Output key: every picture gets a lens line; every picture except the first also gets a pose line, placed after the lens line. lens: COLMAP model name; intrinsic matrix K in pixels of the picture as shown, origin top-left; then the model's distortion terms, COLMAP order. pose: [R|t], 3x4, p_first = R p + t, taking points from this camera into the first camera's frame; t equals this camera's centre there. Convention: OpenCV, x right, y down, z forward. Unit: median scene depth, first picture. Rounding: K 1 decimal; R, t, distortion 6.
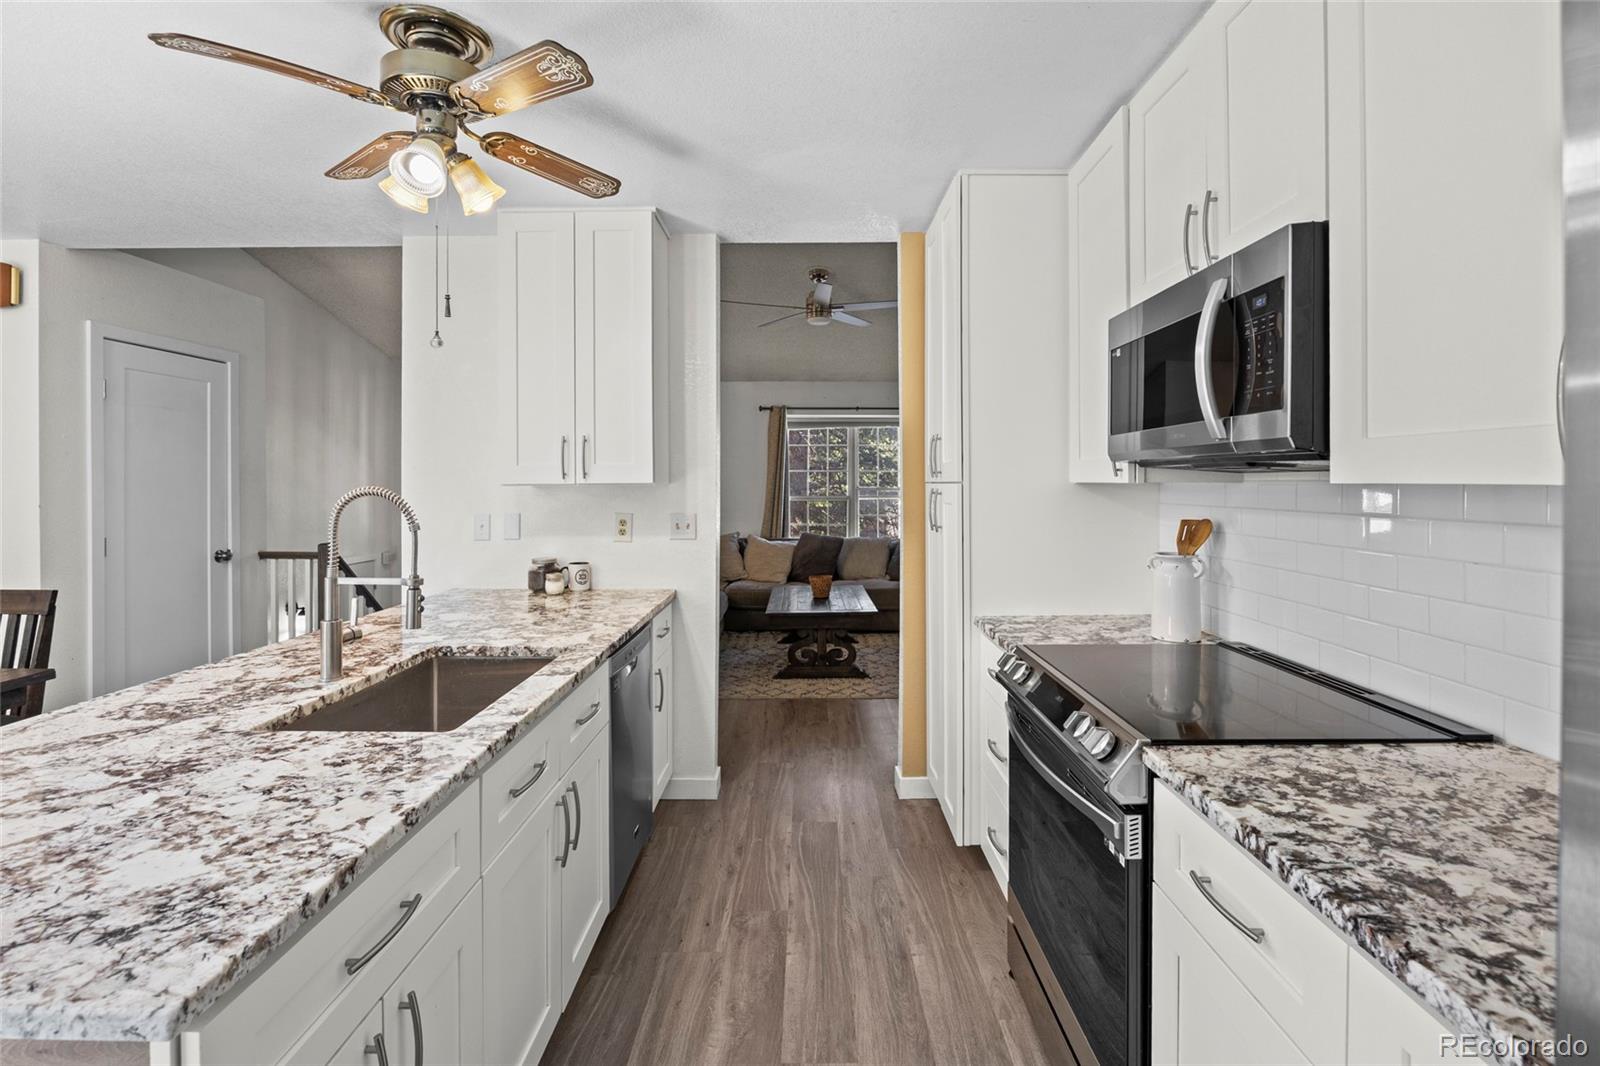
lens RADIAL K [[723.4, 0, 804.8], [0, 723.4, 490.5], [0, 0, 1]] dist [-0.005257, -0.000204]
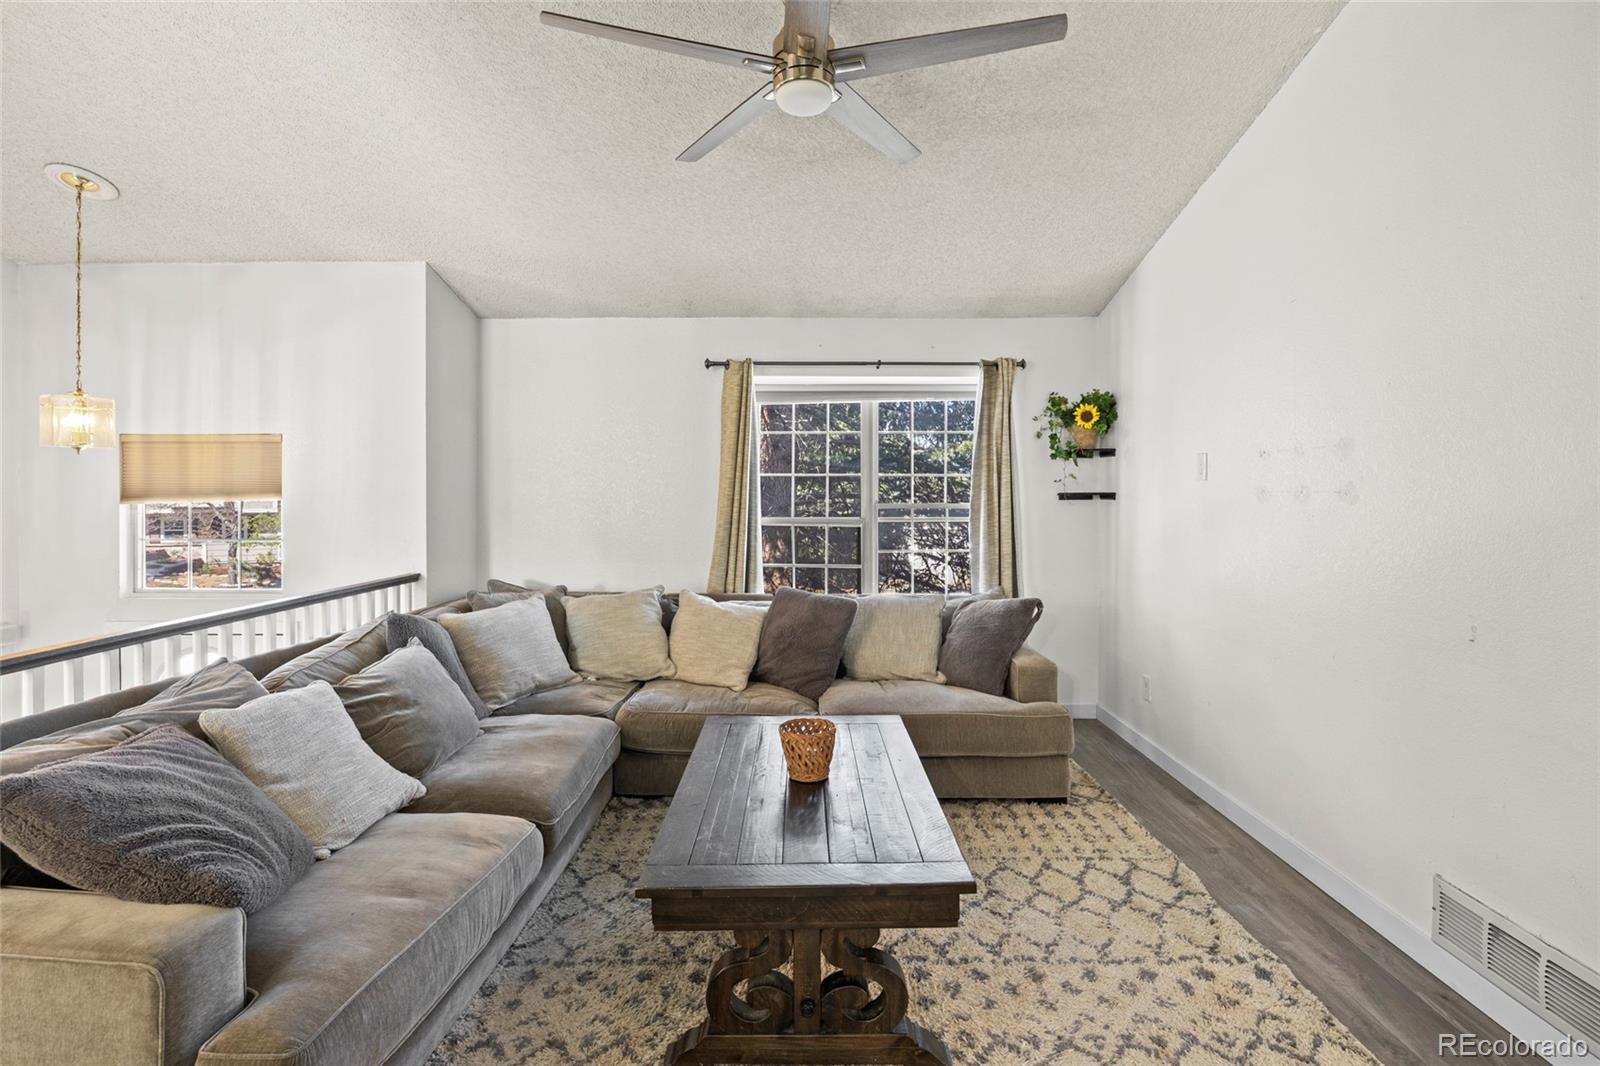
lens RADIAL K [[723.4, 0, 808.1], [0, 723.4, 497.2], [0, 0, 1]] dist [-0.005257, -0.000204]
pose [[0.999997, -0.001271, 0.002136, 0.039025], [0.001288, 0.999968, -0.007882, -0.010818], [-0.002126, 0.007885, 0.999967, 1.053499]]
